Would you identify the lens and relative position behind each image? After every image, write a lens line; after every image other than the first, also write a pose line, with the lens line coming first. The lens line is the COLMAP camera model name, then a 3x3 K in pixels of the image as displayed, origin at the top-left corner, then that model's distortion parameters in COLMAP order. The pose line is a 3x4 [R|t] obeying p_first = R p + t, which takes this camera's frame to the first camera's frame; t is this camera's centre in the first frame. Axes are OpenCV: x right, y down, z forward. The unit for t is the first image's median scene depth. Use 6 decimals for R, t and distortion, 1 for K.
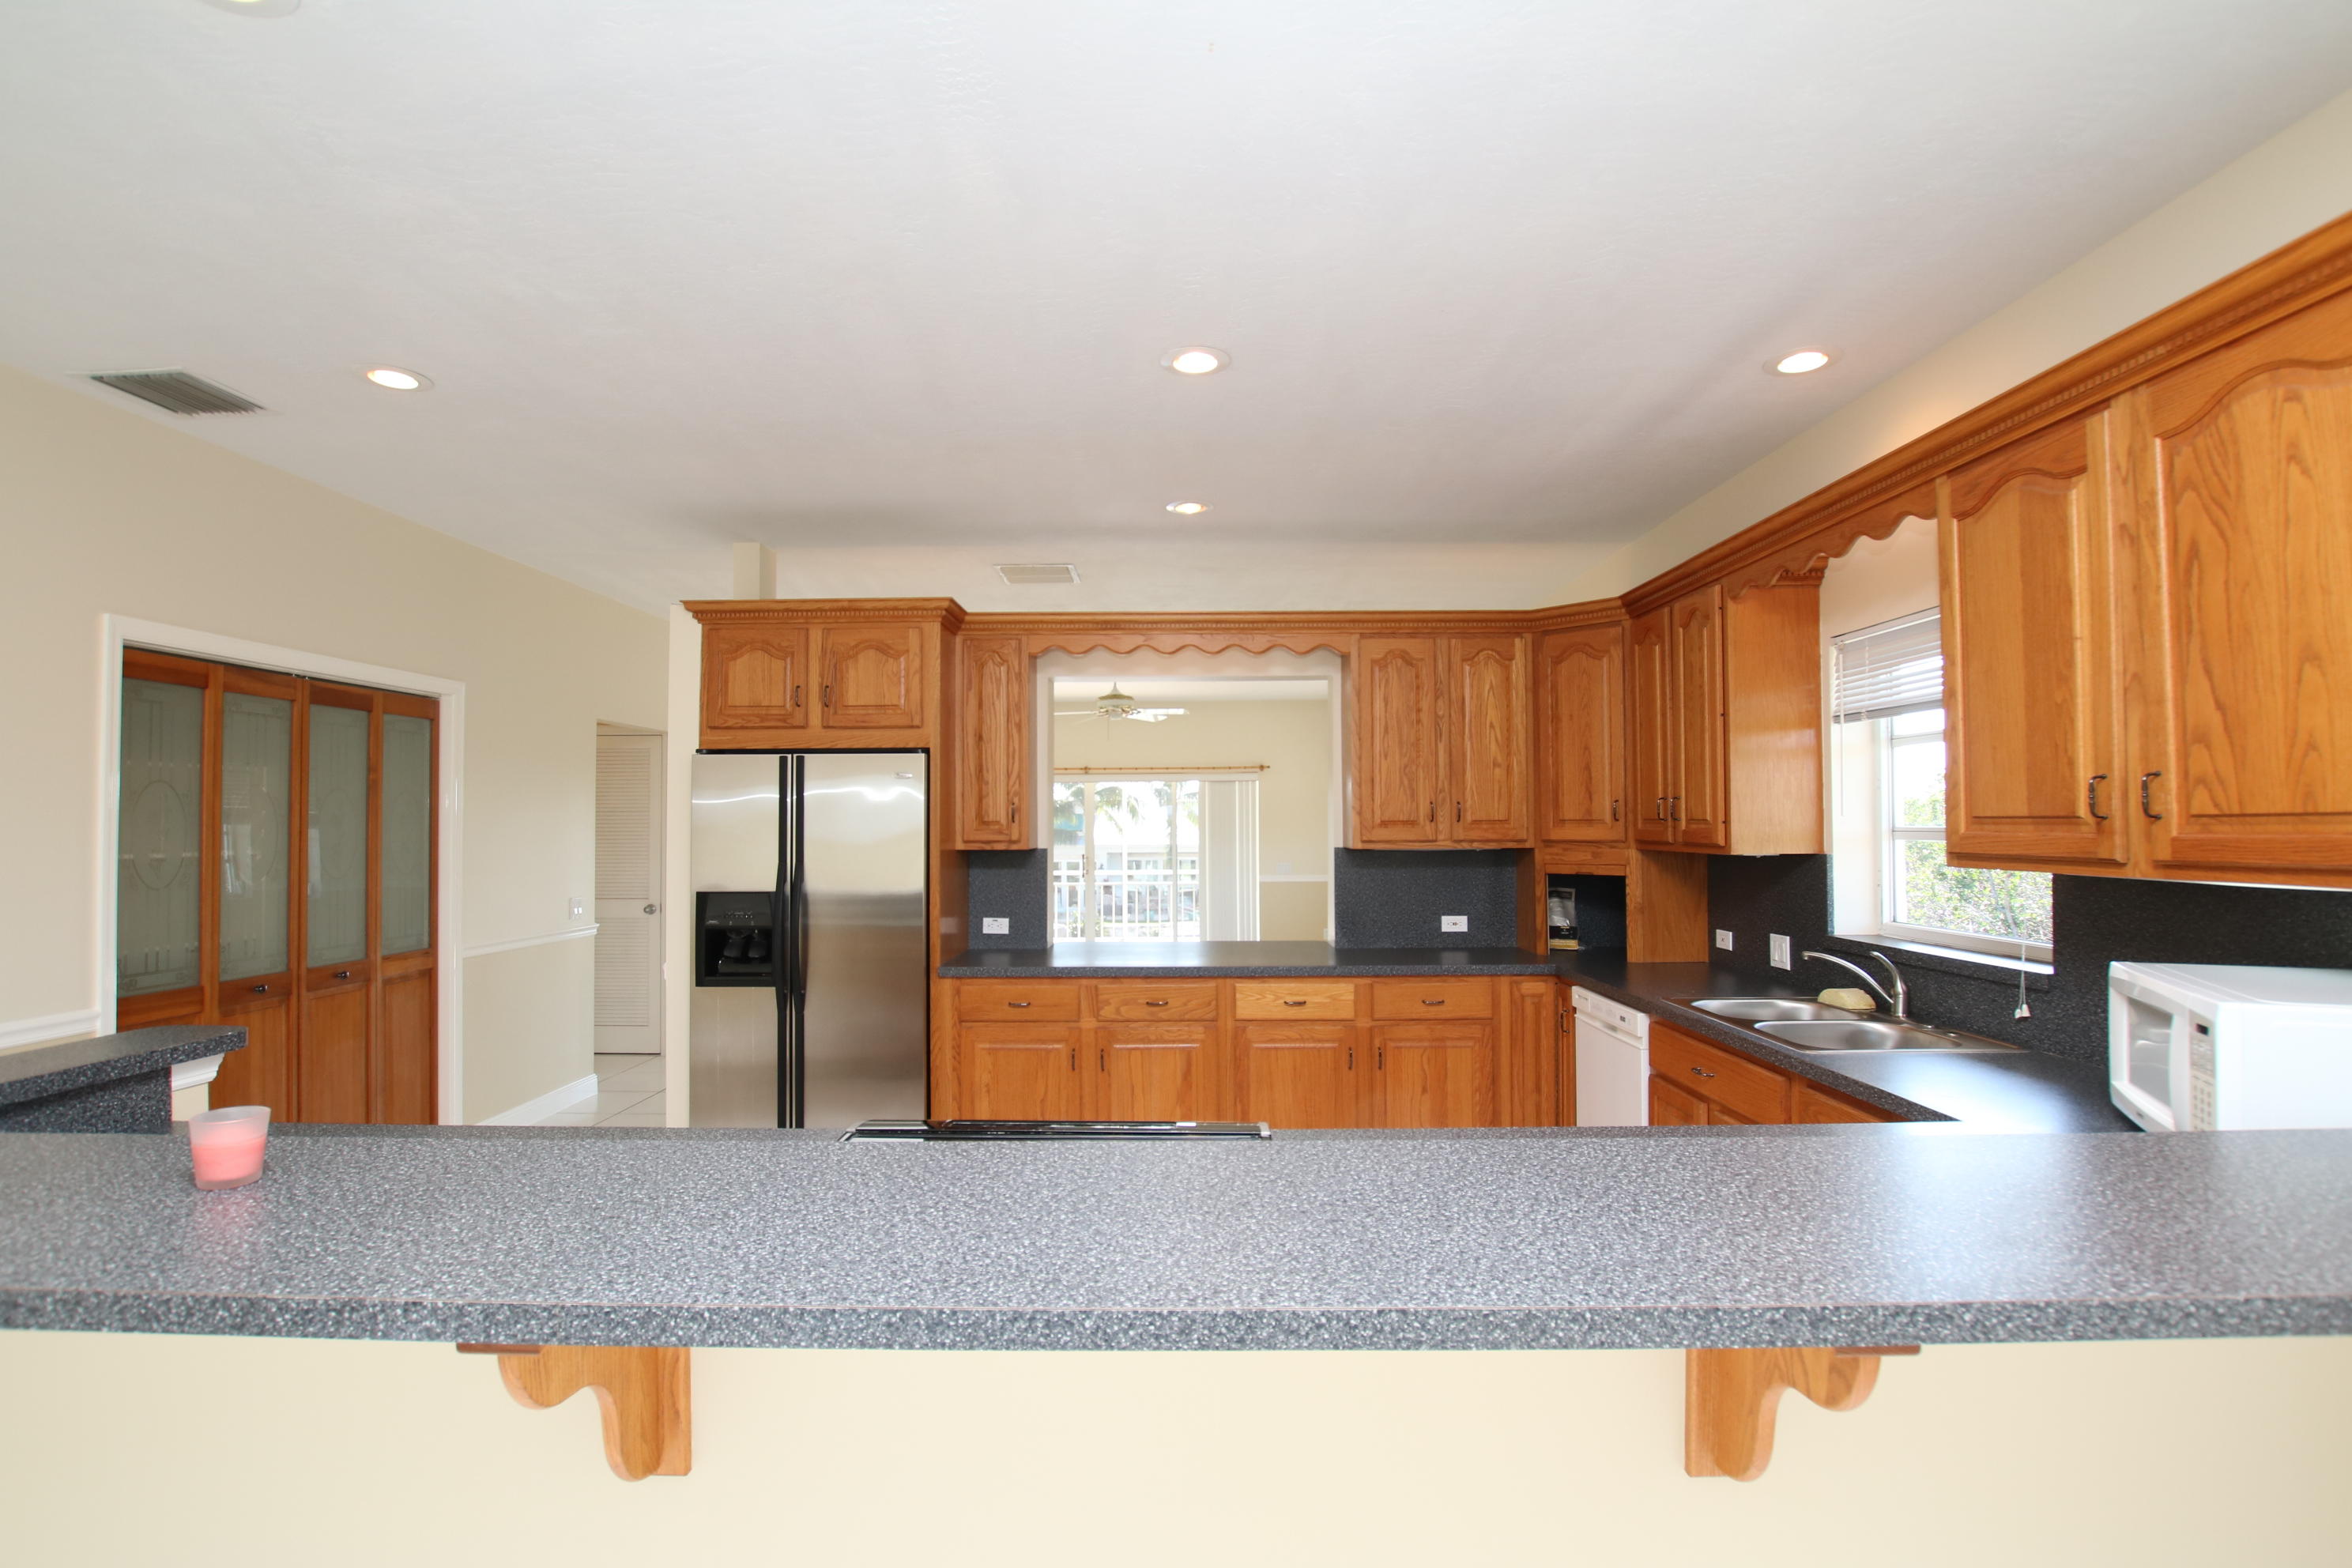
lens RADIAL K [[1096.8, 0, 1172.4], [0, 1096.8, 799.0], [0, 0, 1]] dist [-0.033754, 0.004959]
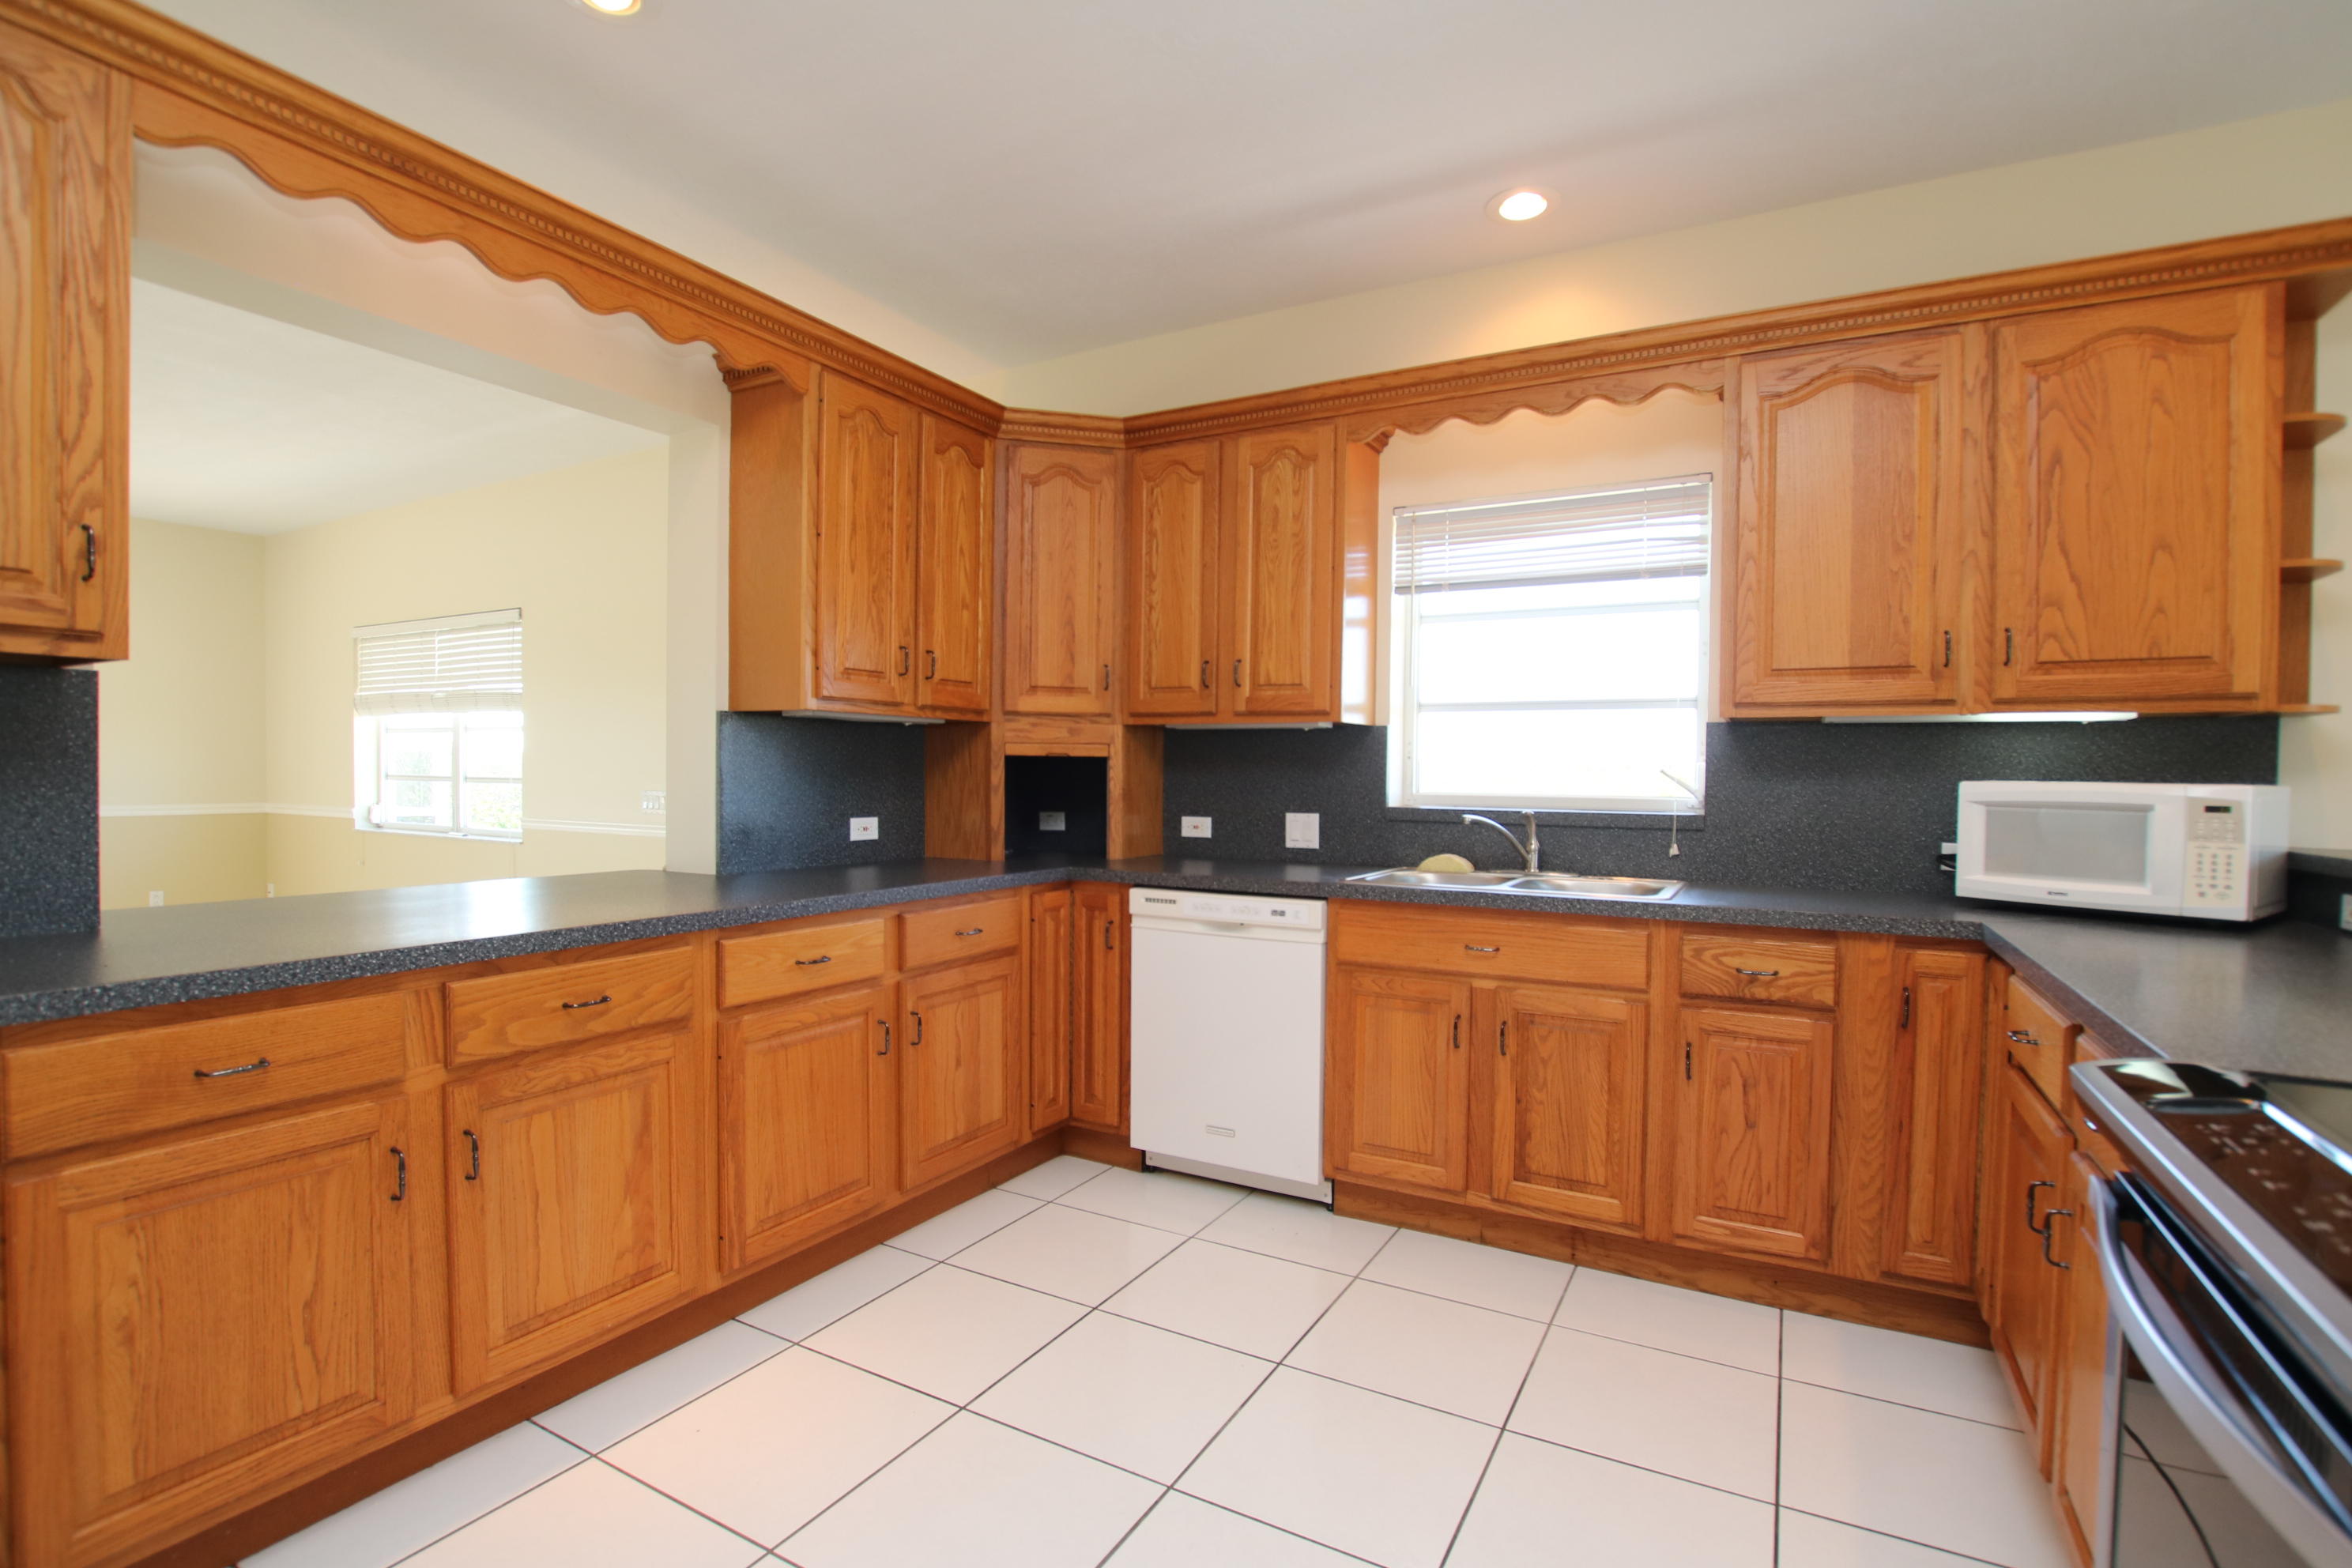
lens RADIAL K [[1096.8, 0, 1175.2], [0, 1096.8, 798.3], [0, 0, 1]] dist [-0.033754, 0.004959]
pose [[0.477624, -0.011272, 0.878492, -0.299666], [-0.032690, 0.998997, 0.030592, 0.075185], [-0.877956, -0.043330, 0.476777, 0.554245]]
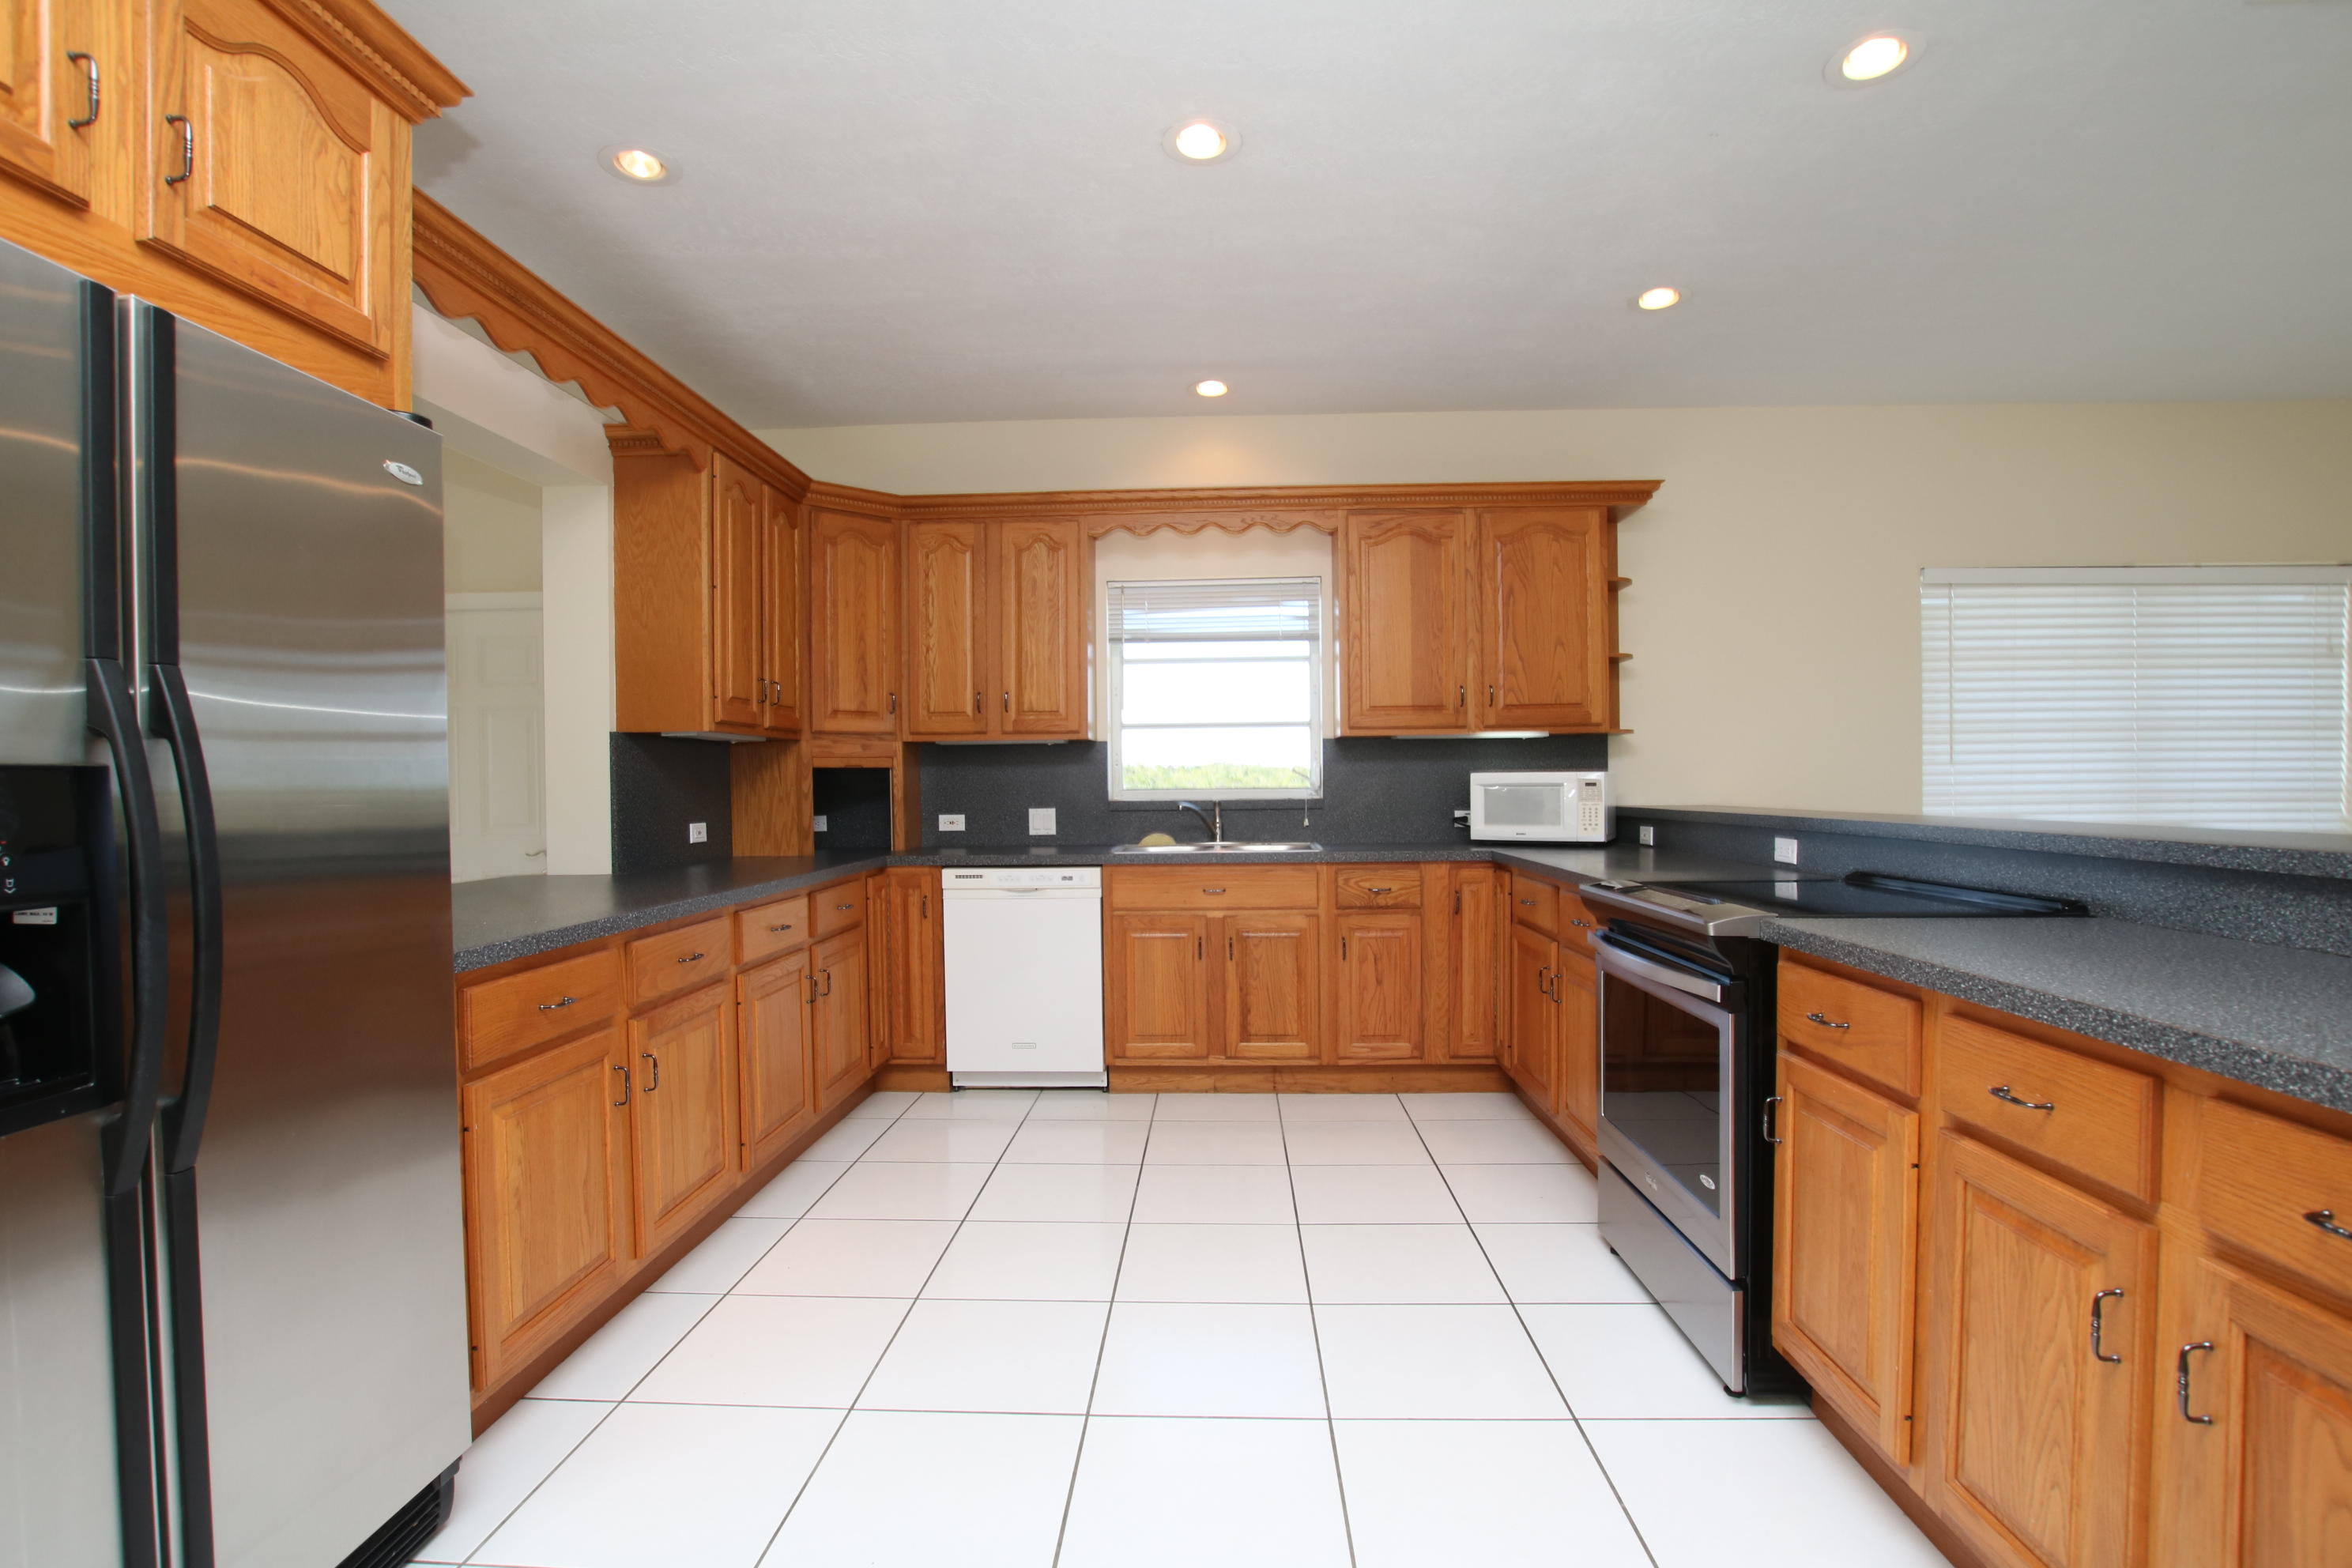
lens RADIAL K [[1096.8, 0, 1172.9], [0, 1096.8, 798.3], [0, 0, 1]] dist [-0.033754, 0.004959]
pose [[0.033054, -0.011300, 0.999390, -0.611778], [-0.011687, 0.999863, 0.011692, 0.084868], [-0.999385, -0.012066, 0.032917, 0.702186]]
